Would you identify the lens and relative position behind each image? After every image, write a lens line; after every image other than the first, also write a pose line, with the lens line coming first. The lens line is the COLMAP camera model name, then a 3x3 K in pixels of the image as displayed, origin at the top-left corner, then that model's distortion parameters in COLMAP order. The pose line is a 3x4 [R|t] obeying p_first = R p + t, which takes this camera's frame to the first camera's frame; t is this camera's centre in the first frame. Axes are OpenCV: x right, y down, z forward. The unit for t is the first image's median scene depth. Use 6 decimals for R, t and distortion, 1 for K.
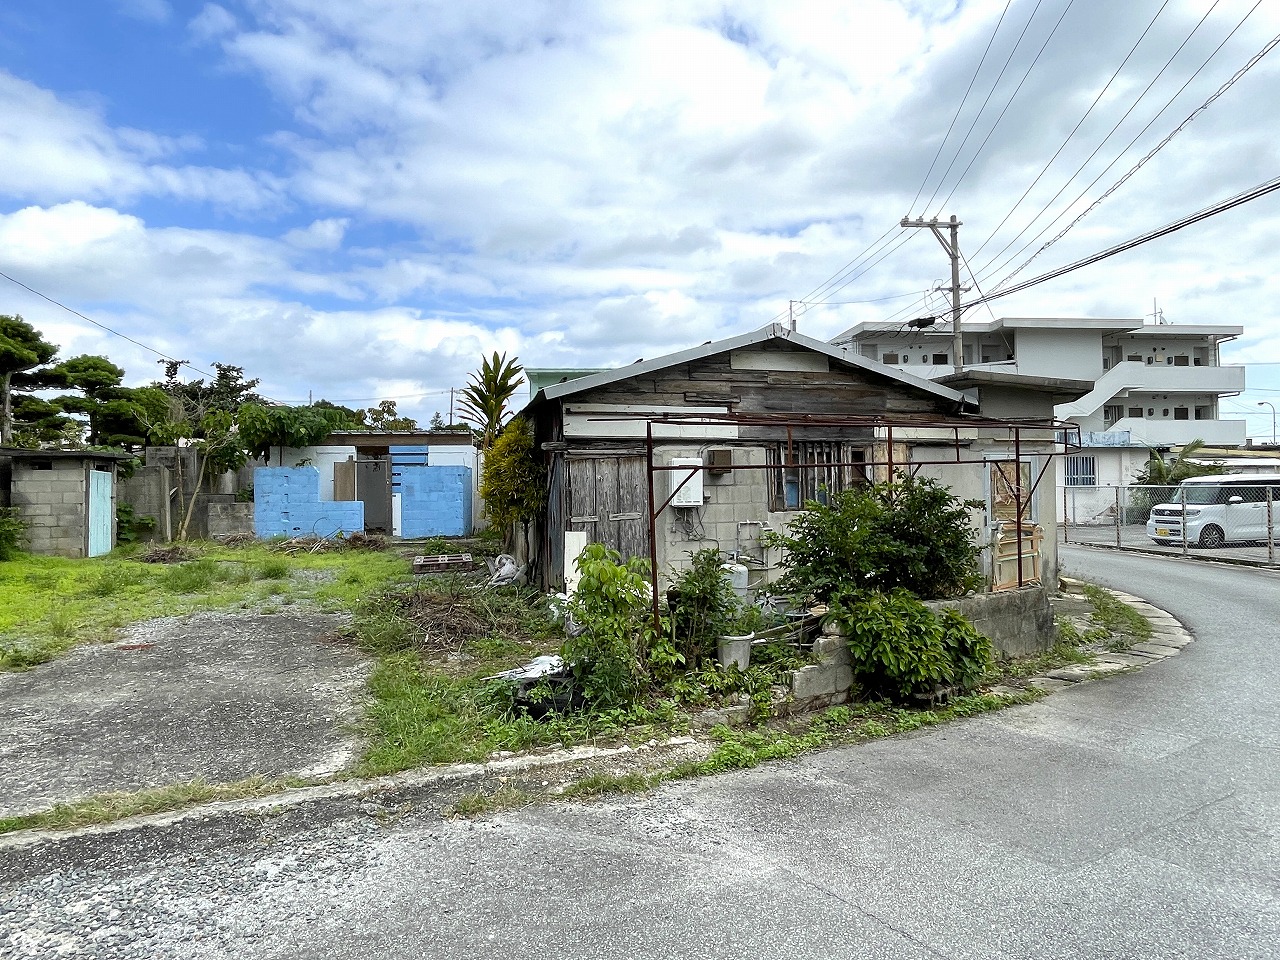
lens RADIAL K [[756.9, 0, 632.6], [0, 756.9, 484.1], [0, 0, 1]] dist [0.006161, -0.003518]
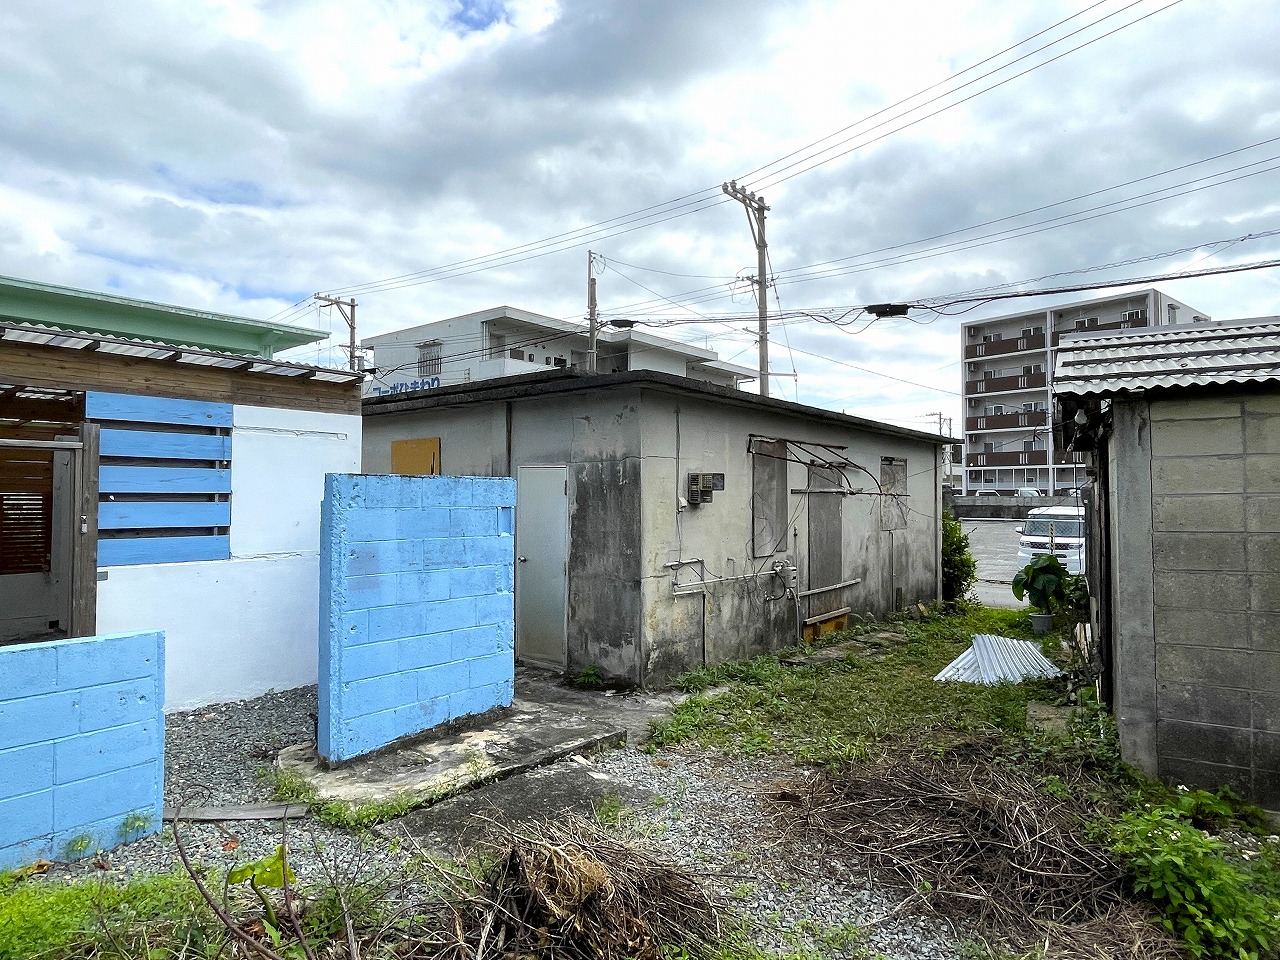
lens RADIAL K [[756.9, 0, 627.2], [0, 756.9, 480.8], [0, 0, 1]] dist [0.006161, -0.003518]
pose [[0.714692, 0.027076, 0.698915, -0.158128], [-0.017111, 0.999628, -0.021229, -0.006887], [-0.699230, 0.003213, 0.714890, 0.284536]]
